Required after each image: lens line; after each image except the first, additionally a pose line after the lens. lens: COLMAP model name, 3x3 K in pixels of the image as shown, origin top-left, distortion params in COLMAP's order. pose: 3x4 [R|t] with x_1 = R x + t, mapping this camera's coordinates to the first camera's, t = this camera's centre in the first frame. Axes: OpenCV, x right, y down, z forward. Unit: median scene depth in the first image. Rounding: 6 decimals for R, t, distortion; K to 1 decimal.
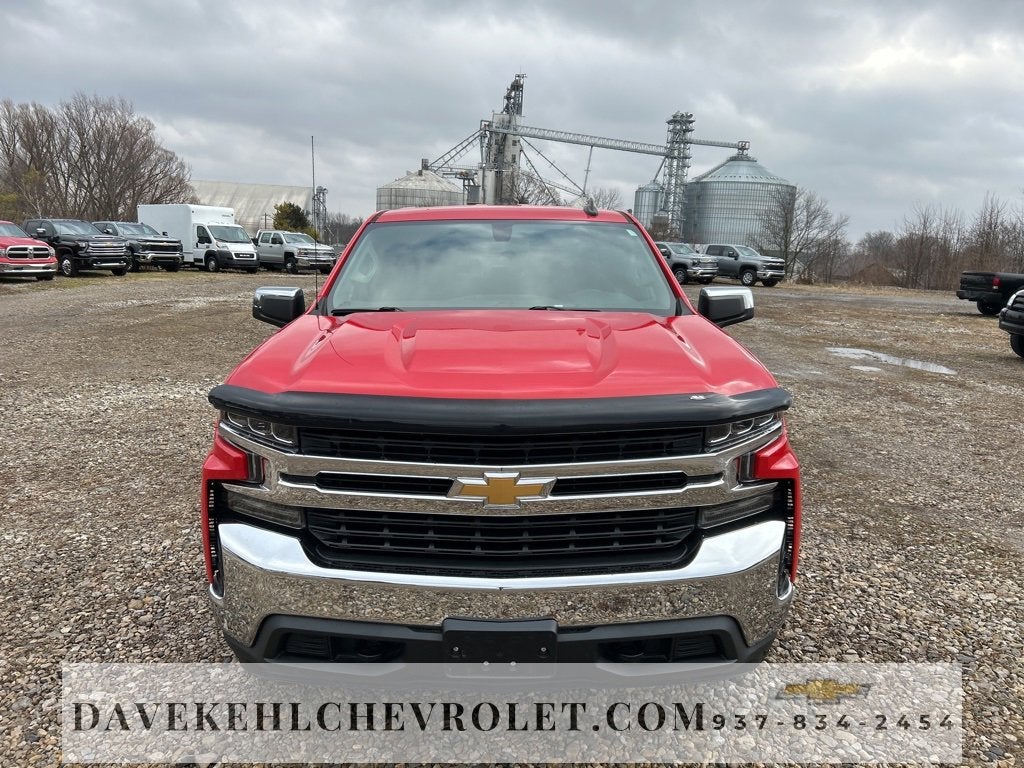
lens RADIAL K [[767.9, 0, 502.7], [0, 767.9, 387.8], [0, 0, 1]] dist [0.052232, -0.053185]
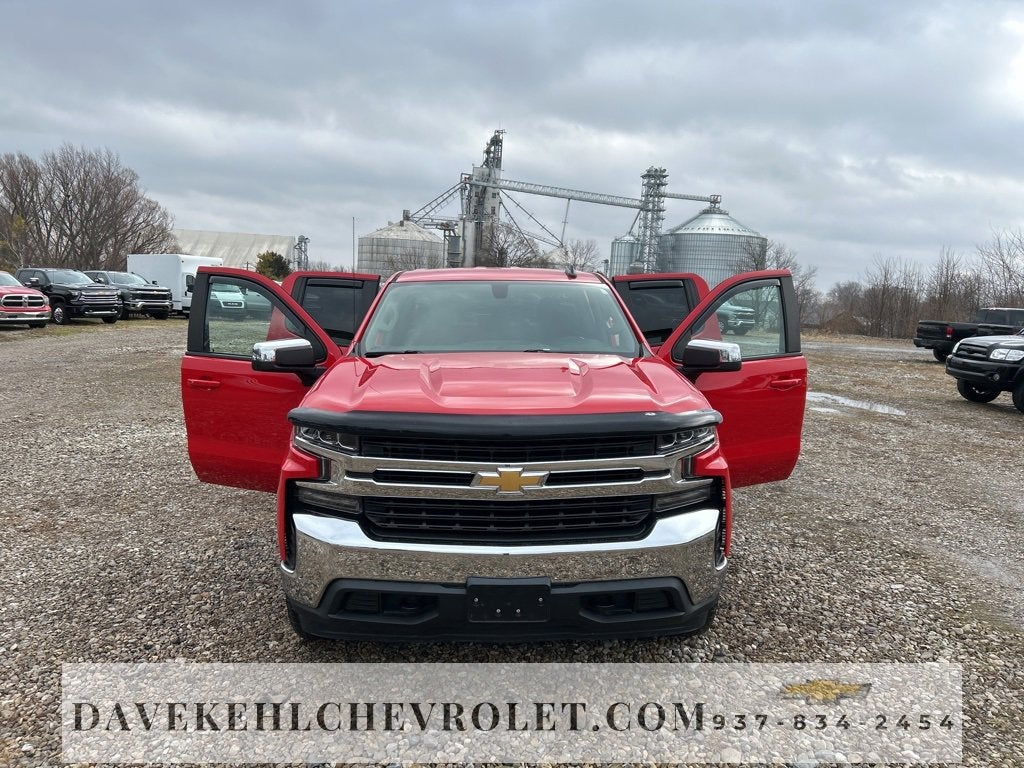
lens RADIAL K [[767.9, 0, 507.3], [0, 767.9, 385.6], [0, 0, 1]] dist [0.052232, -0.053185]
pose [[0.999469, -0.000809, 0.032579, -0.008316], [0.002893, 0.997948, -0.063965, 0.008299], [-0.032460, 0.064026, 0.997420, -0.062530]]
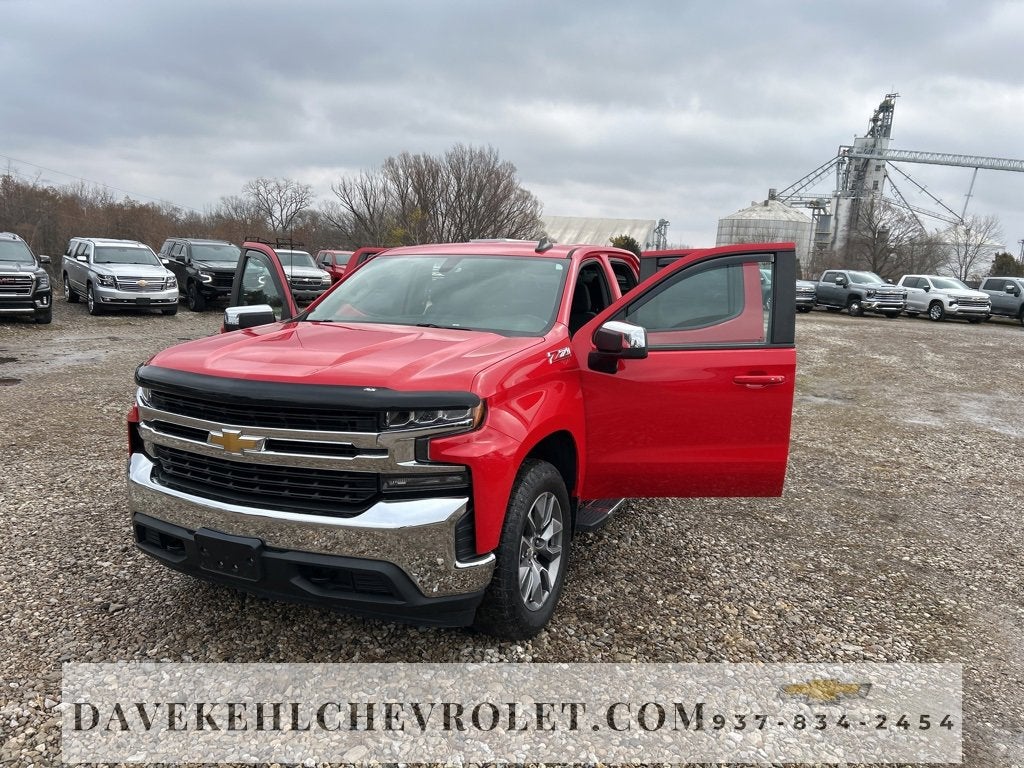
lens RADIAL K [[767.9, 0, 508.8], [0, 767.9, 368.9], [0, 0, 1]] dist [0.052232, -0.053185]
pose [[0.908876, 0.066497, -0.411732, 0.173708], [-0.092069, 0.994842, -0.042565, 0.001733], [0.406778, 0.076594, 0.910310, -0.019892]]
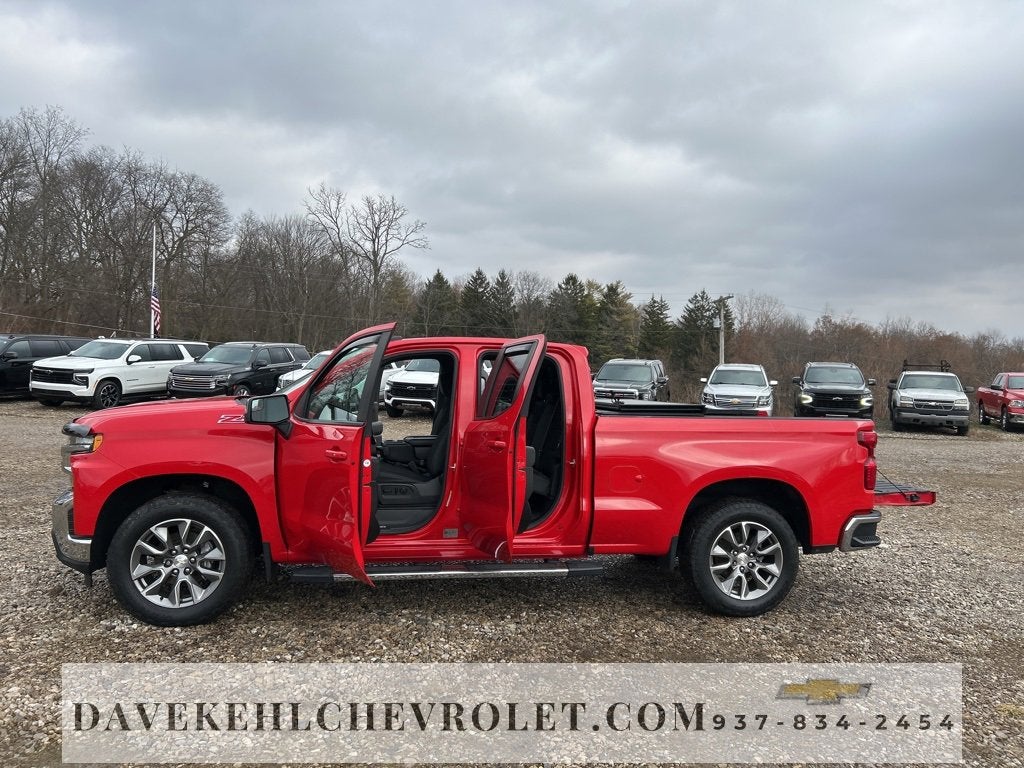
lens RADIAL K [[767.9, 0, 534.3], [0, 767.9, 376.0], [0, 0, 1]] dist [0.052232, -0.053185]
pose [[0.161091, -0.005892, -0.986922, 0.410308], [-0.209994, 0.976880, -0.040108, -0.042497], [0.964340, 0.213709, 0.156129, 0.264665]]
